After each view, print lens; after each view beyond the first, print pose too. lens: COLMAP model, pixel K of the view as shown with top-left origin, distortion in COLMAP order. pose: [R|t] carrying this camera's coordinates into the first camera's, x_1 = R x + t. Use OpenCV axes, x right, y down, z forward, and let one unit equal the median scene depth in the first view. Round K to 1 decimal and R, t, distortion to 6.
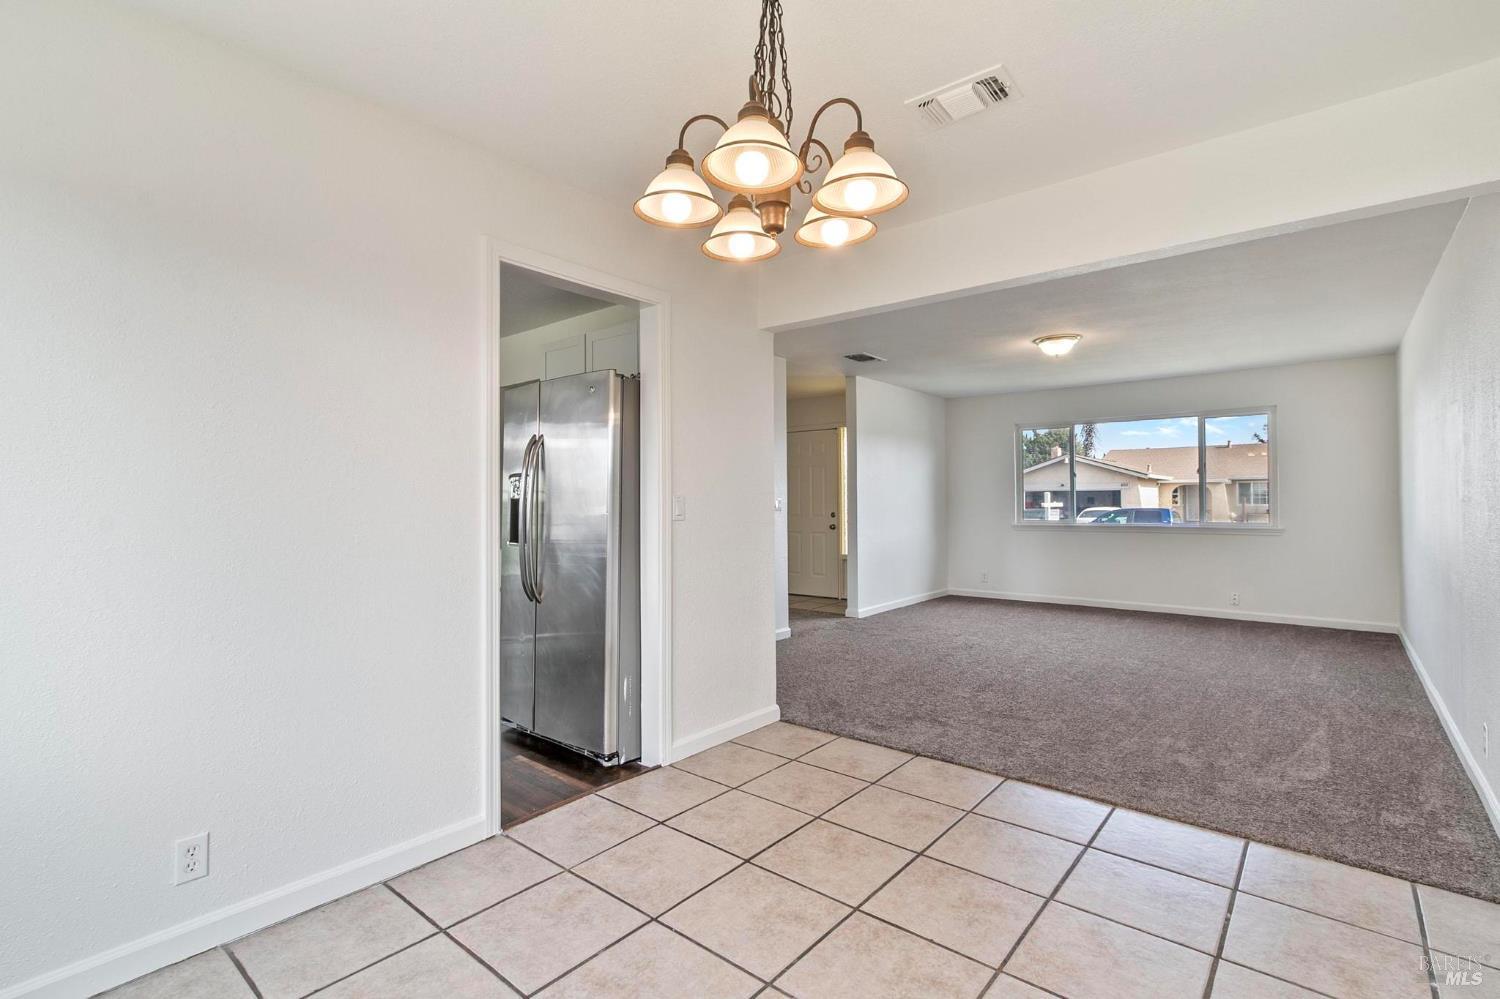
lens RADIAL K [[687.9, 0, 751.7], [0, 687.9, 502.3], [0, 0, 1]] dist [0.003165, 0.000962]
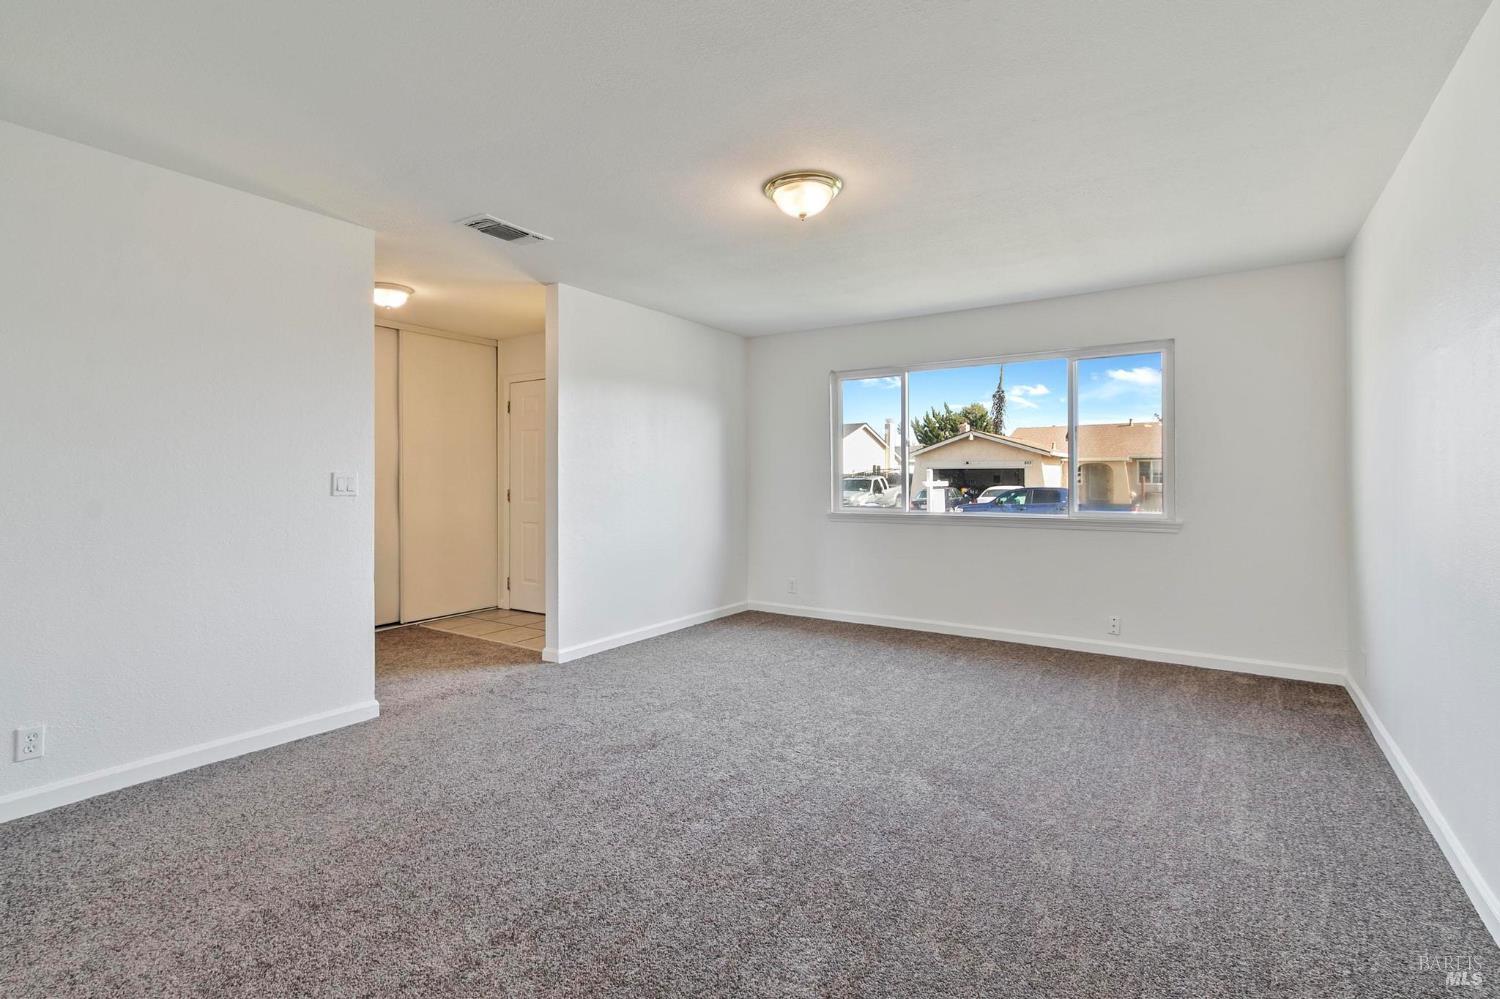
lens RADIAL K [[687.9, 0, 755.4], [0, 687.9, 489.7], [0, 0, 1]] dist [0.003165, 0.000962]
pose [[0.994612, 0.001452, 0.103653, 0.071585], [-0.002969, 0.999891, 0.014483, -0.000492], [-0.103621, -0.014713, 0.994508, 0.093159]]
